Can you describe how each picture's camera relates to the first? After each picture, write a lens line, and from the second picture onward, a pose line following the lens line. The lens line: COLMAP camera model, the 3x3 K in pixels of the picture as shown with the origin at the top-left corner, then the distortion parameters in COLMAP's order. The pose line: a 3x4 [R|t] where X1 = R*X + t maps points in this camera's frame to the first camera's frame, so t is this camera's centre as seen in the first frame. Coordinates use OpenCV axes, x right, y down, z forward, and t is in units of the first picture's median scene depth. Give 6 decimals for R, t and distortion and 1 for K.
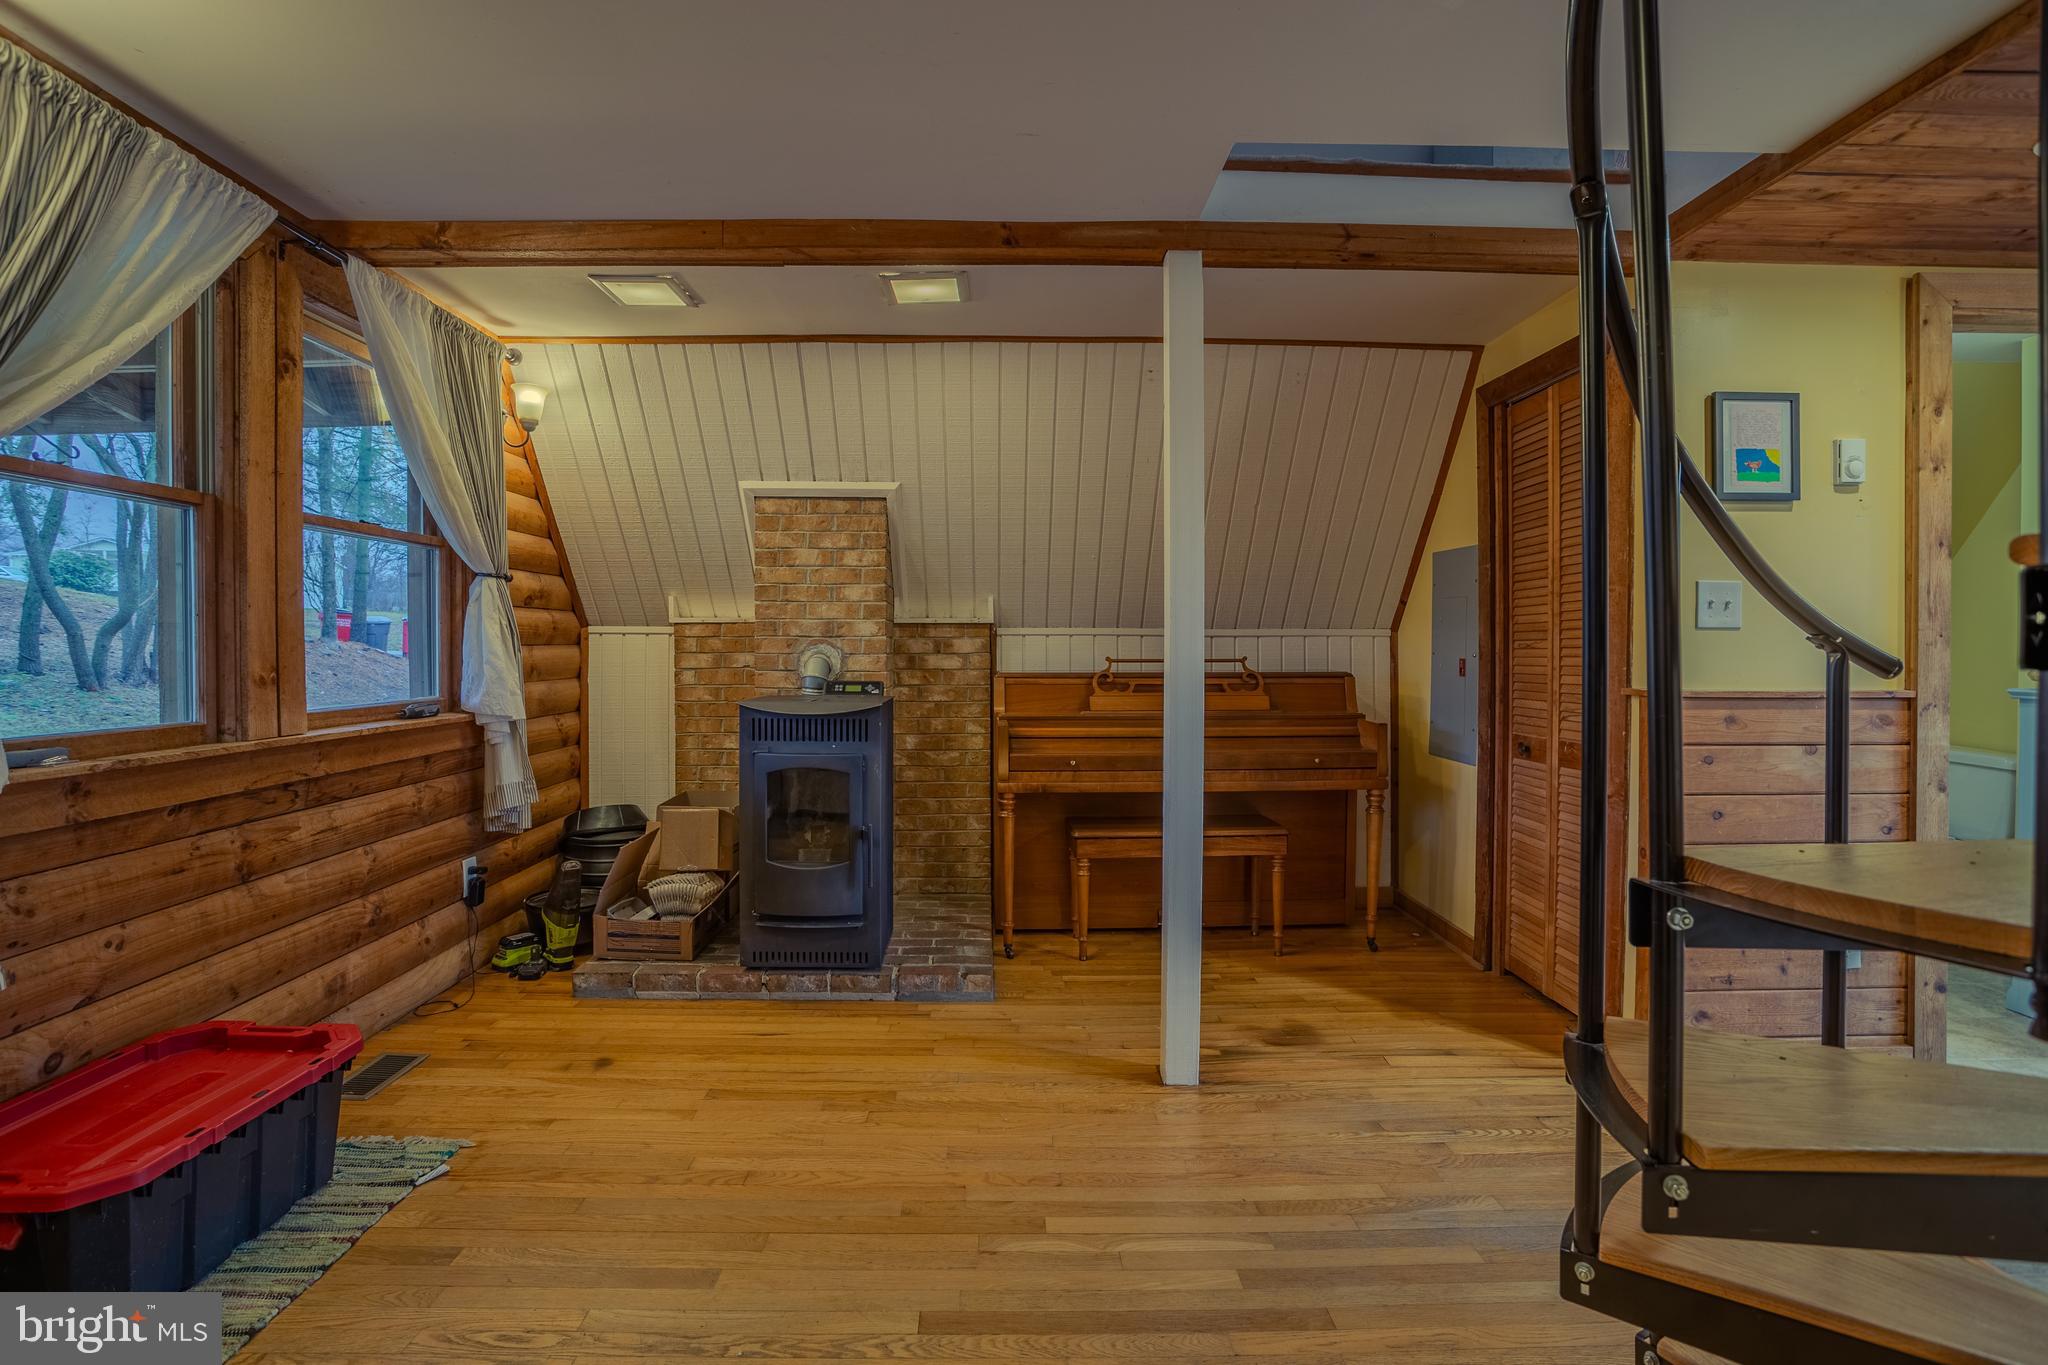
lens RADIAL K [[986.1, 0, 1011.9], [0, 986.1, 662.2], [0, 0, 1]] dist [-0.085381, 0.040946]
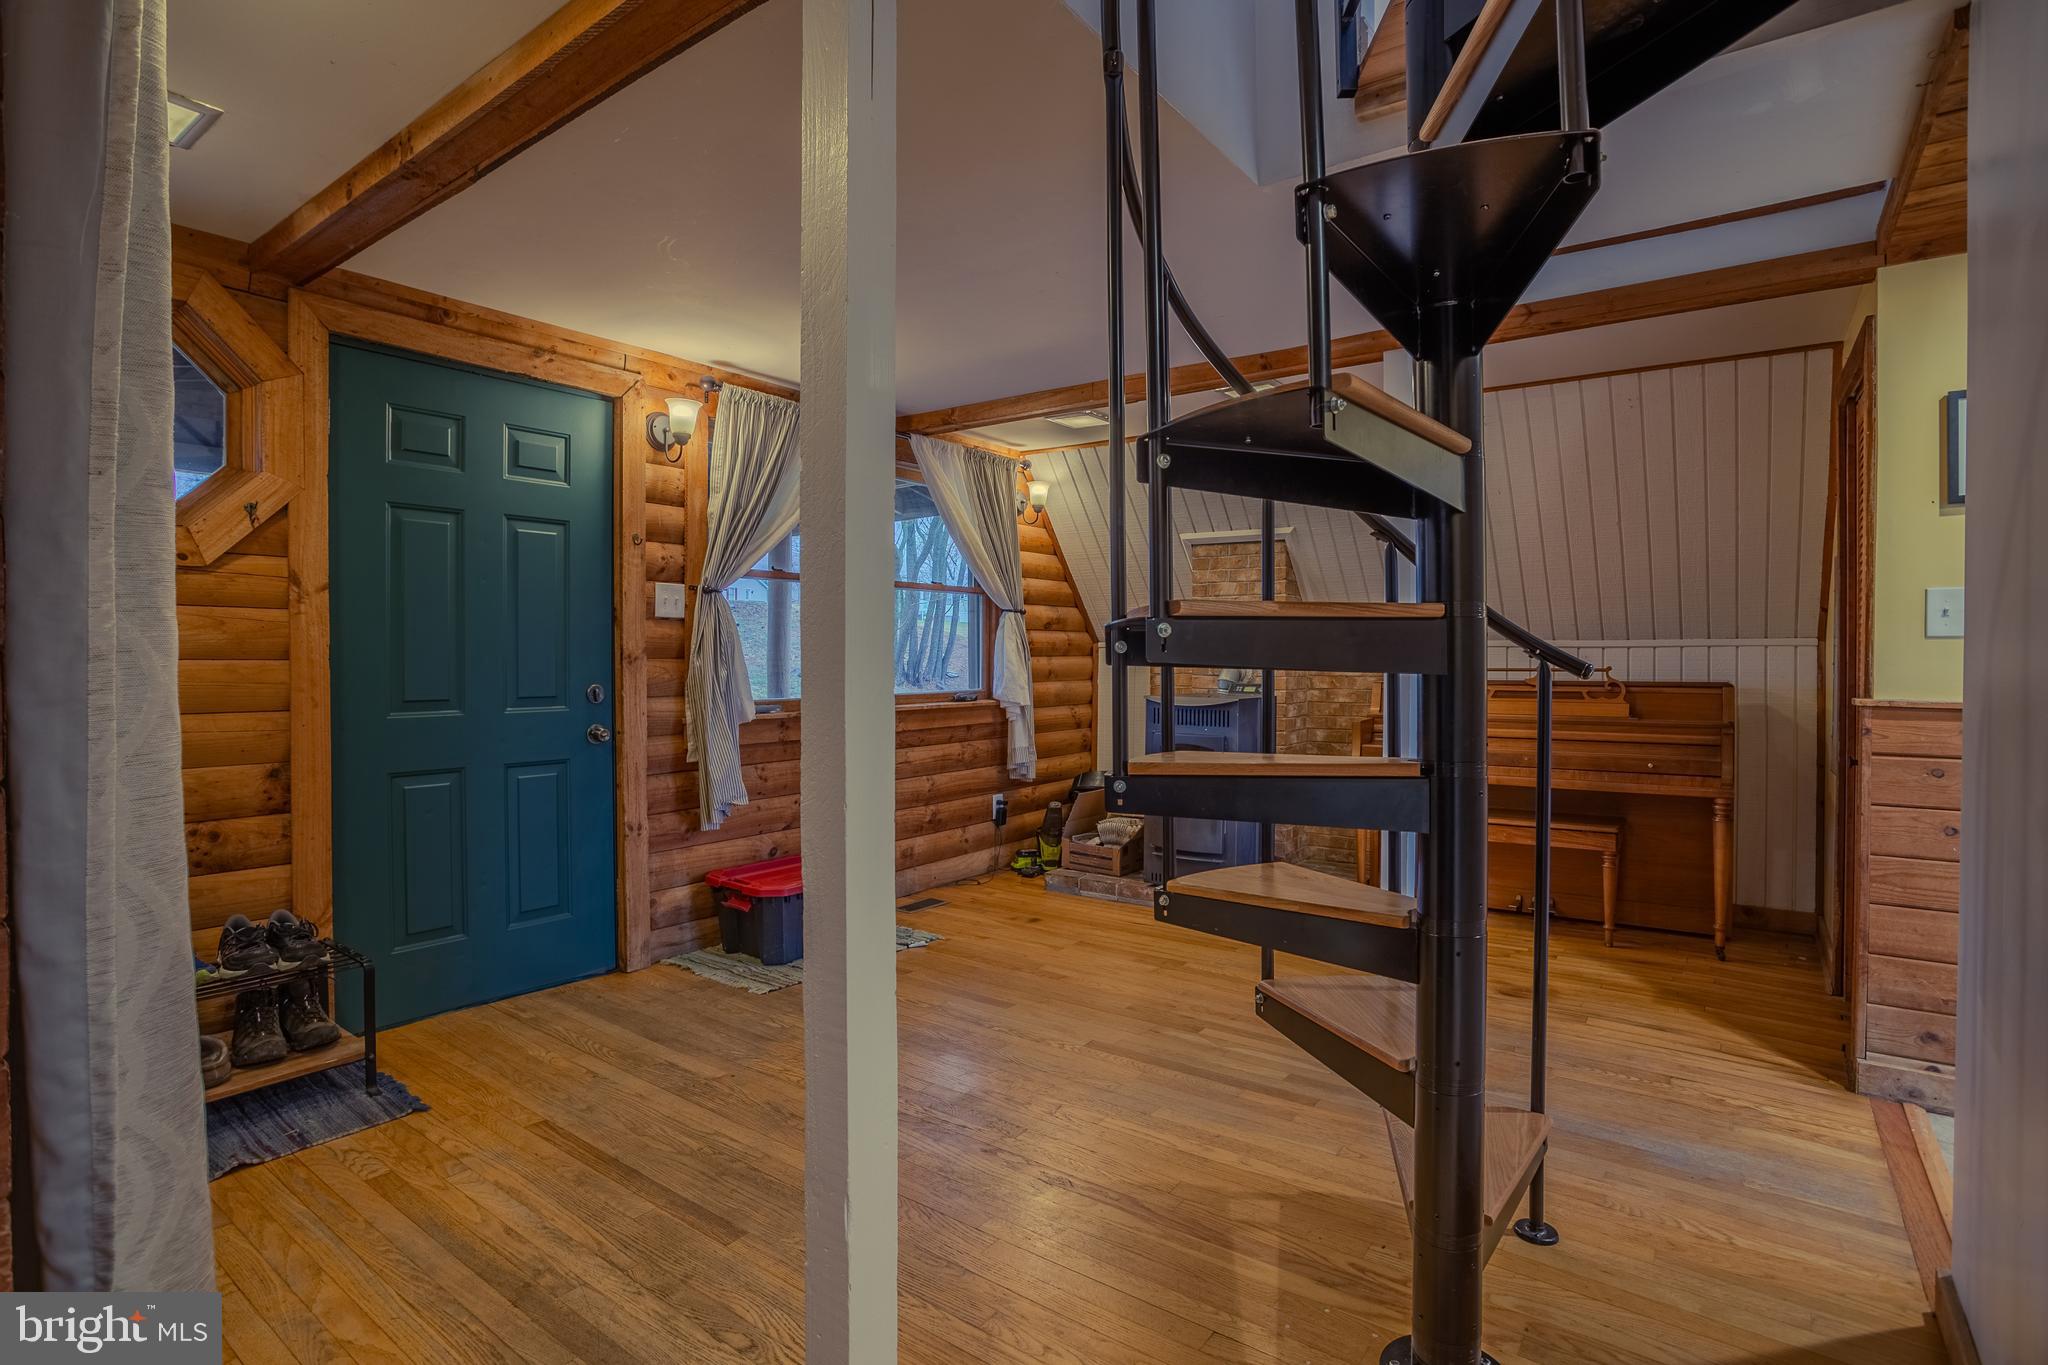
lens RADIAL K [[997.8, 0, 1035.2], [0, 997.8, 666.4], [0, 0, 1]] dist [-0.074253, 0.034815]
pose [[0.802881, 0.004303, -0.596124, 0.455046], [-0.008210, 0.999959, -0.003840, 0.004293], [0.596083, 0.007977, 0.802883, -0.261310]]
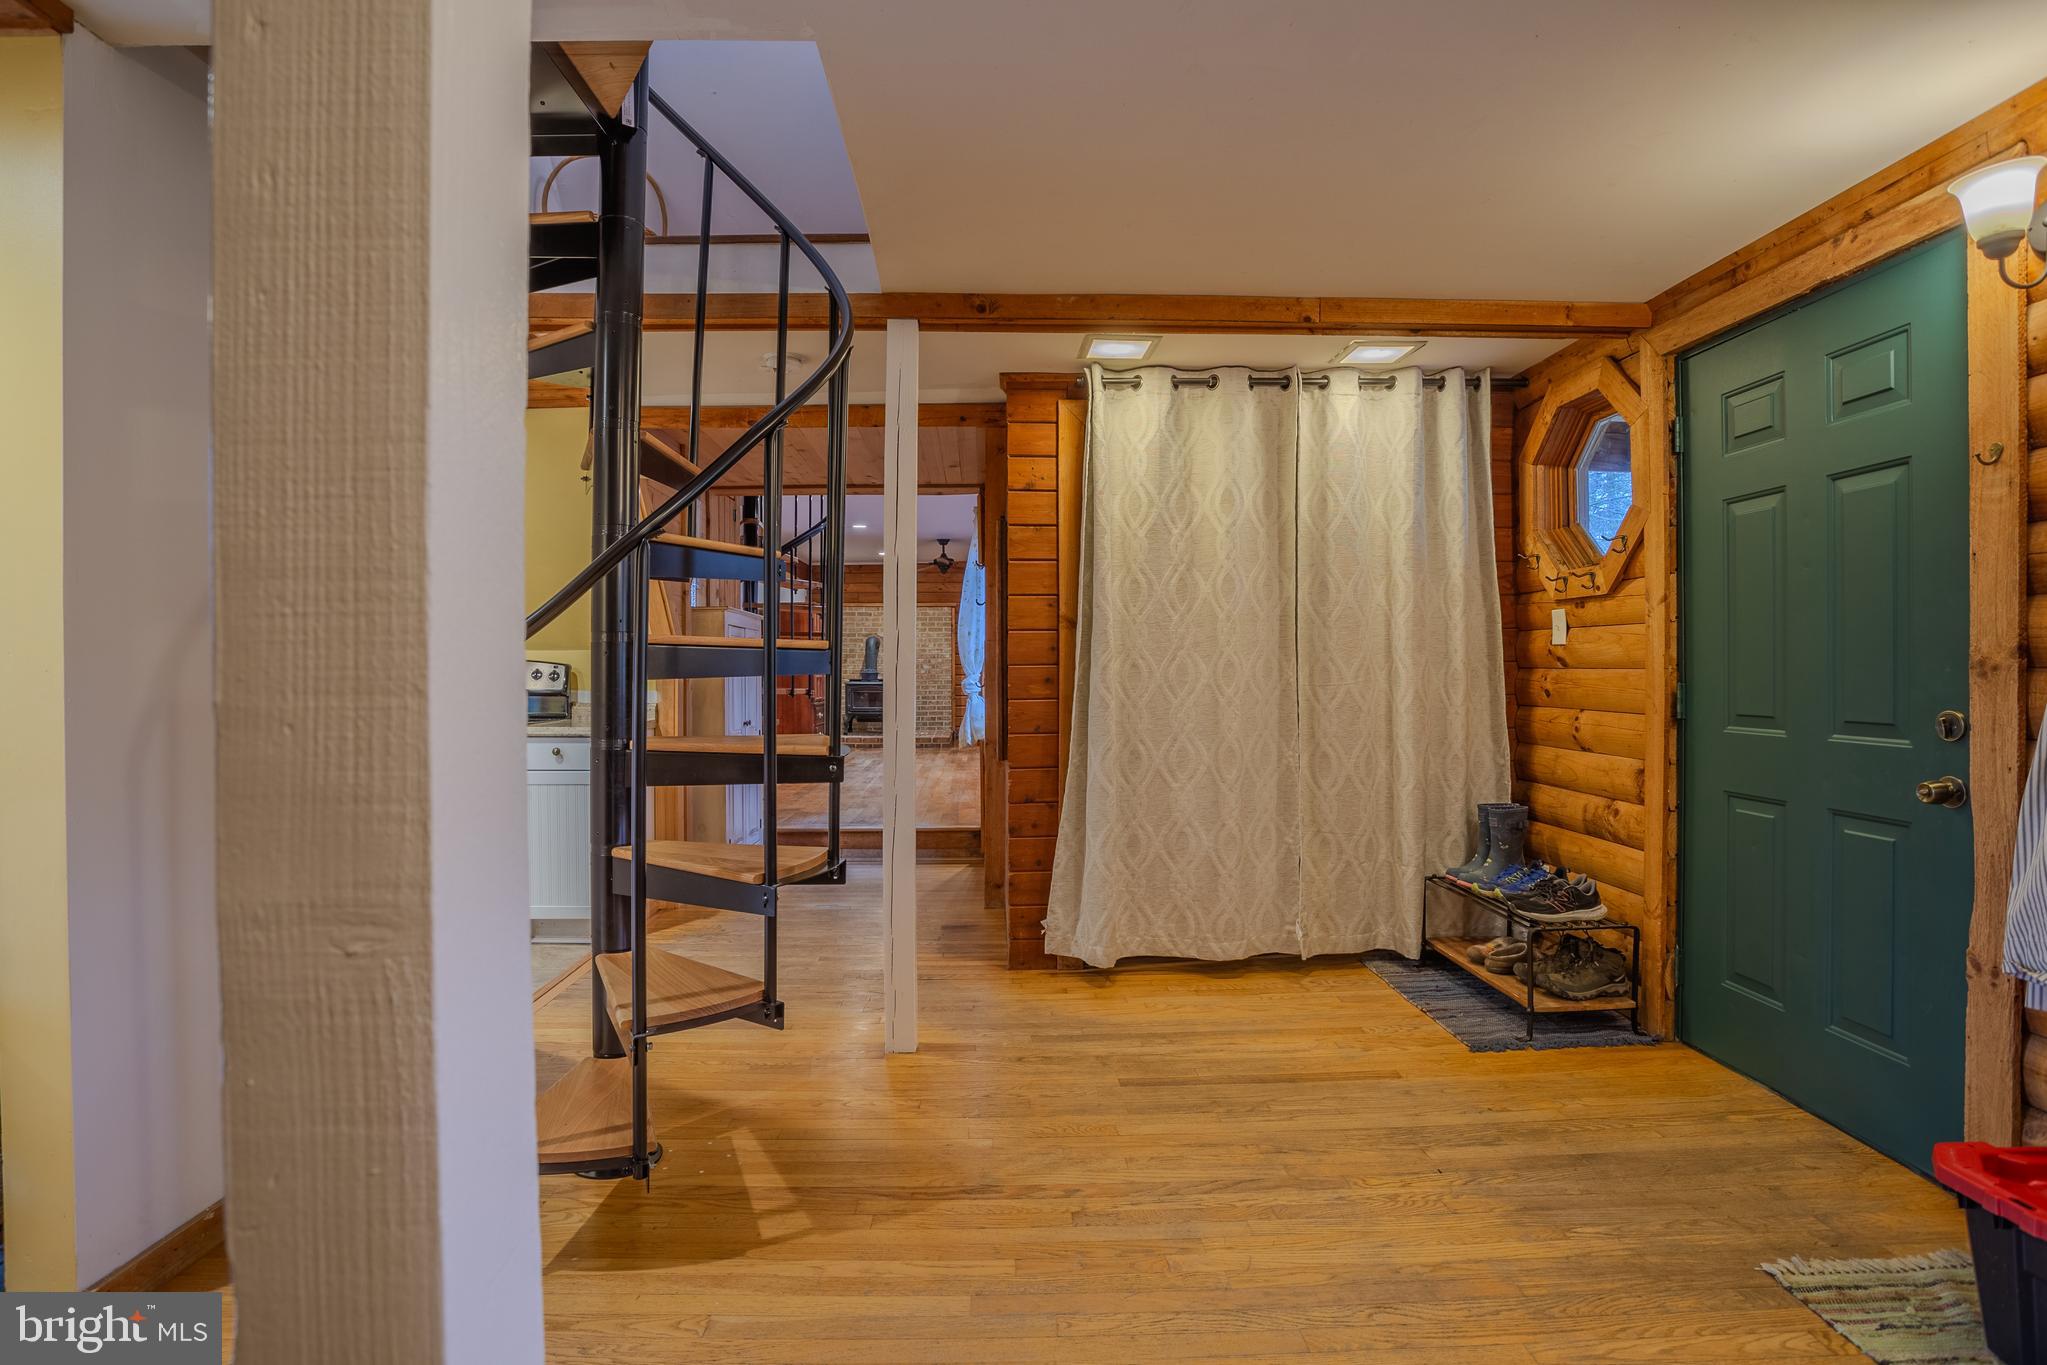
lens RADIAL K [[998.7, 0, 1013.6], [0, 998.7, 672.2], [0, 0, 1]] dist [-0.085209, 0.040539]
pose [[-0.999849, -0.000528, -0.017354, 0.059581], [-0.000850, 0.999828, 0.018546, -0.012761], [0.017341, 0.018558, -0.999677, 0.947972]]
